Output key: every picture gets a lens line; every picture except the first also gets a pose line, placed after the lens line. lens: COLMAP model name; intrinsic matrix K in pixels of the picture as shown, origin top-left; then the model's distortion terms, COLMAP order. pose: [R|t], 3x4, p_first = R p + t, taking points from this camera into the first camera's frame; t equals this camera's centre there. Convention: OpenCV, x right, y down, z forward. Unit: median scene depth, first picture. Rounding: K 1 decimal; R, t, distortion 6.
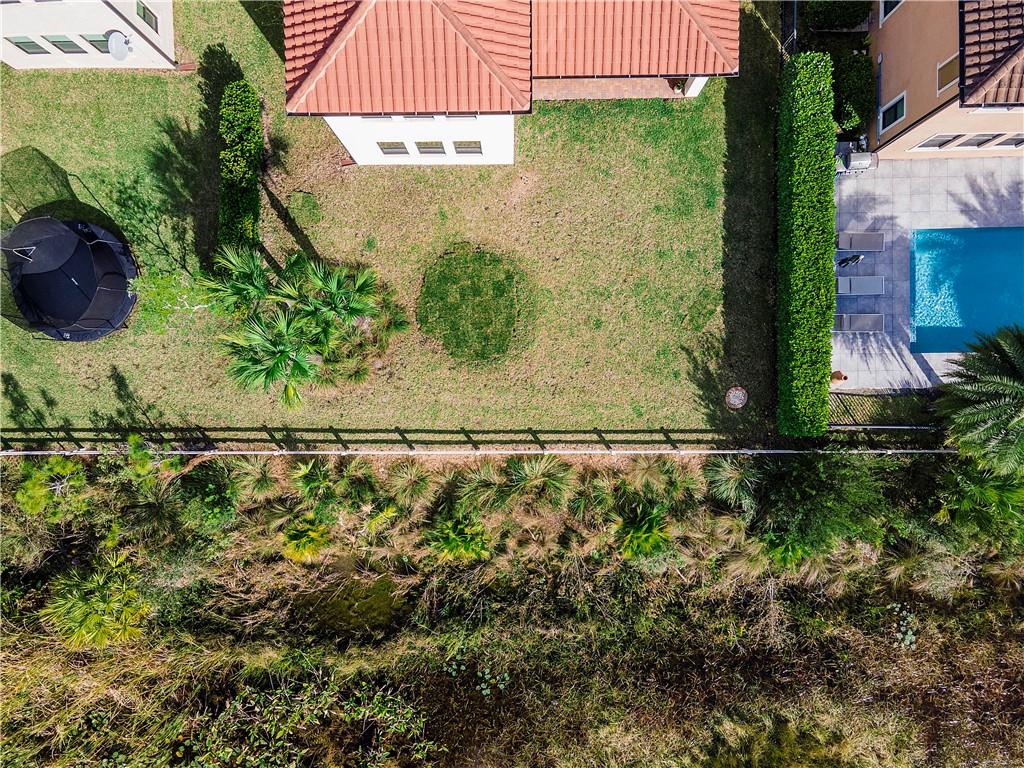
lens RADIAL K [[742.7, 0, 512.0], [0, 742.7, 384.0], [0, 0, 1]] dist [0.050352, -0.003143]
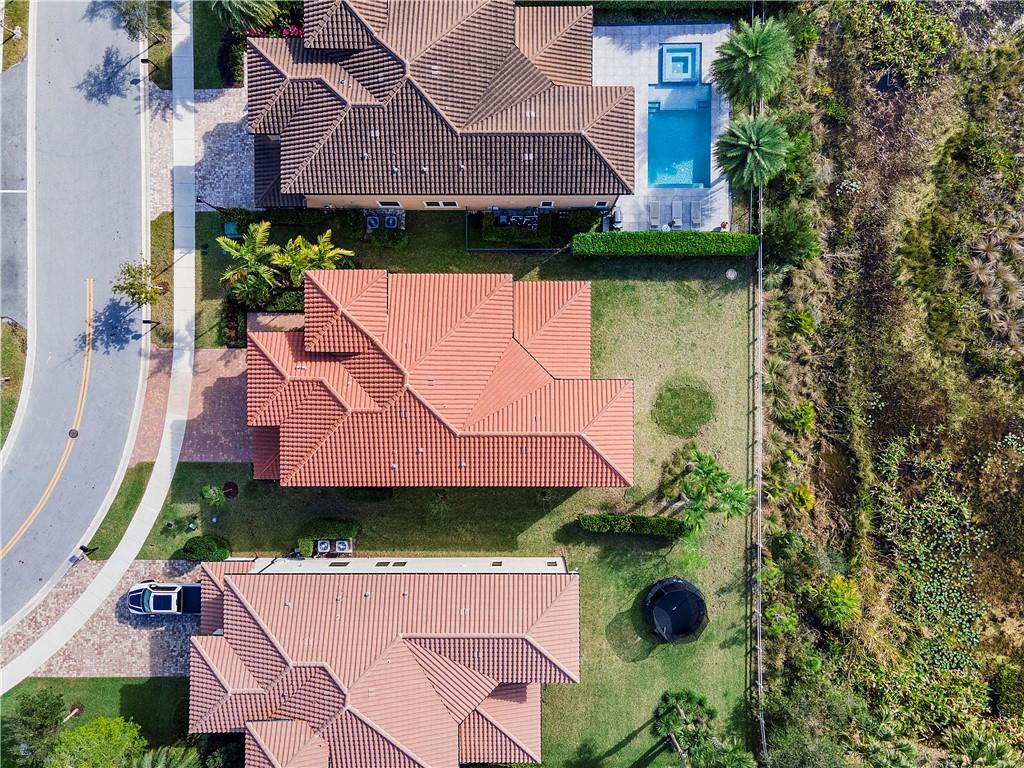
lens RADIAL K [[742.7, 0, 512.0], [0, 742.7, 384.0], [0, 0, 1]] dist [0.050352, -0.003143]
pose [[0.007739, -0.999870, 0.014178, -0.017958], [0.999934, 0.007617, -0.008621, -0.528514], [0.008512, 0.014244, 0.999862, -0.940006]]
